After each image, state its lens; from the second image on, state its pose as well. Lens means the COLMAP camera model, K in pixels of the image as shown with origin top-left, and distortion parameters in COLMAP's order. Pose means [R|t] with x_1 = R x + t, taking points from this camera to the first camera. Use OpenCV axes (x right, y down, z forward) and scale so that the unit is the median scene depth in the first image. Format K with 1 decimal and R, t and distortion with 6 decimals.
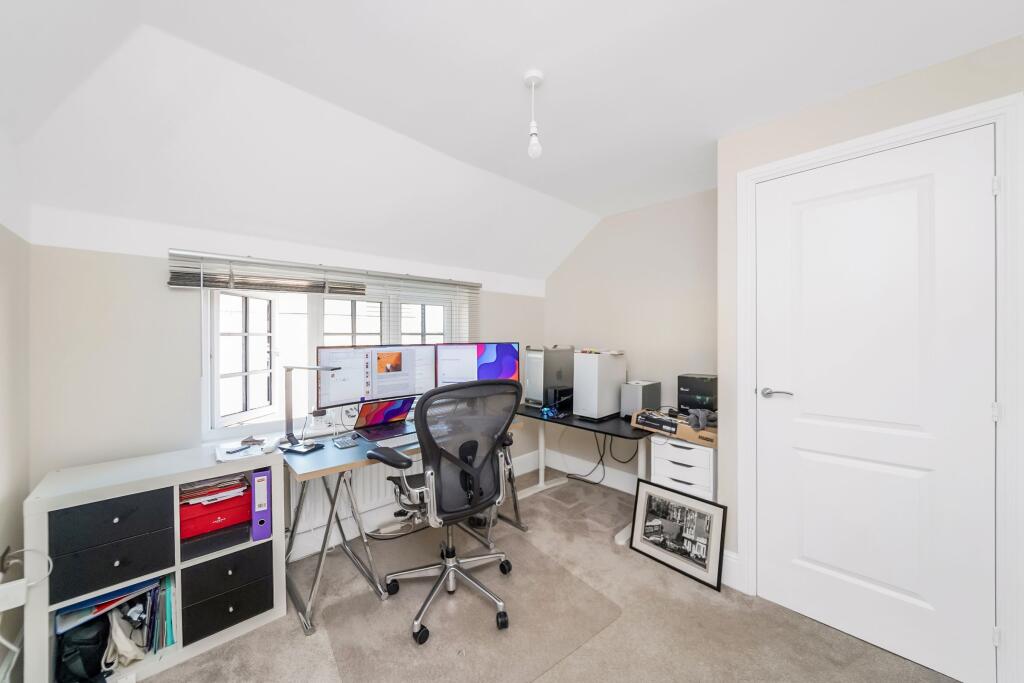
lens RADIAL K [[374.8, 0, 518.8], [0, 374.8, 334.9], [0, 0, 1]] dist [-0.001233, -0.000032]
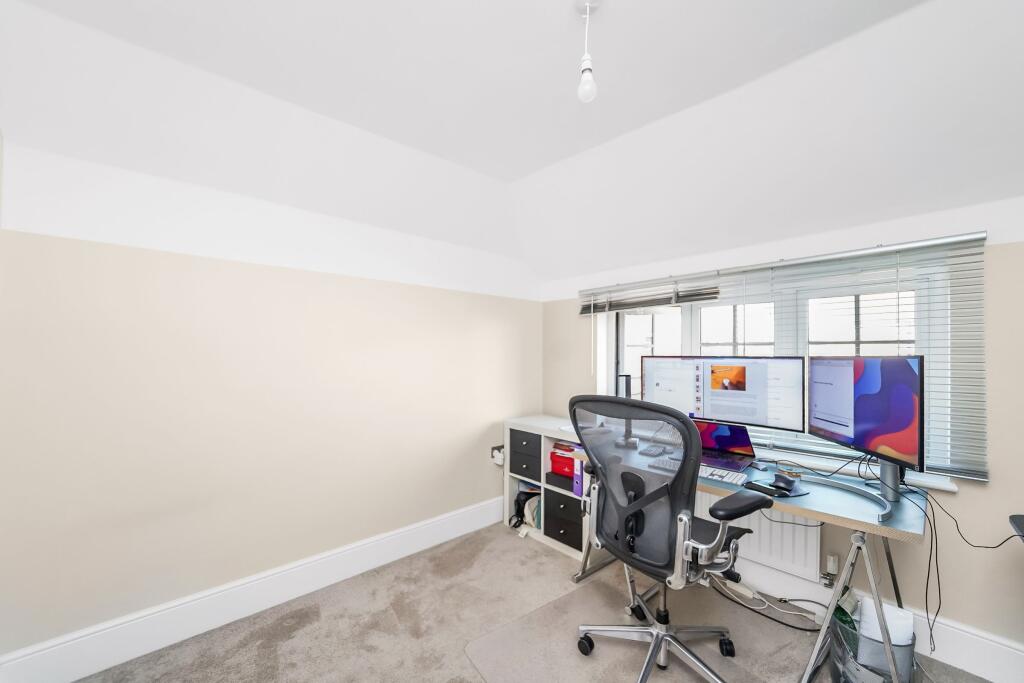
lens RADIAL K [[391.5, 0, 510.9], [0, 391.5, 348.2], [0, 0, 1]] dist [-0.000888, -0.000090]
pose [[-0.023186, -0.001654, -0.999730, 0.540738], [0.008251, 0.999964, -0.001846, 0.007143], [0.999697, -0.008292, -0.023171, 0.576800]]
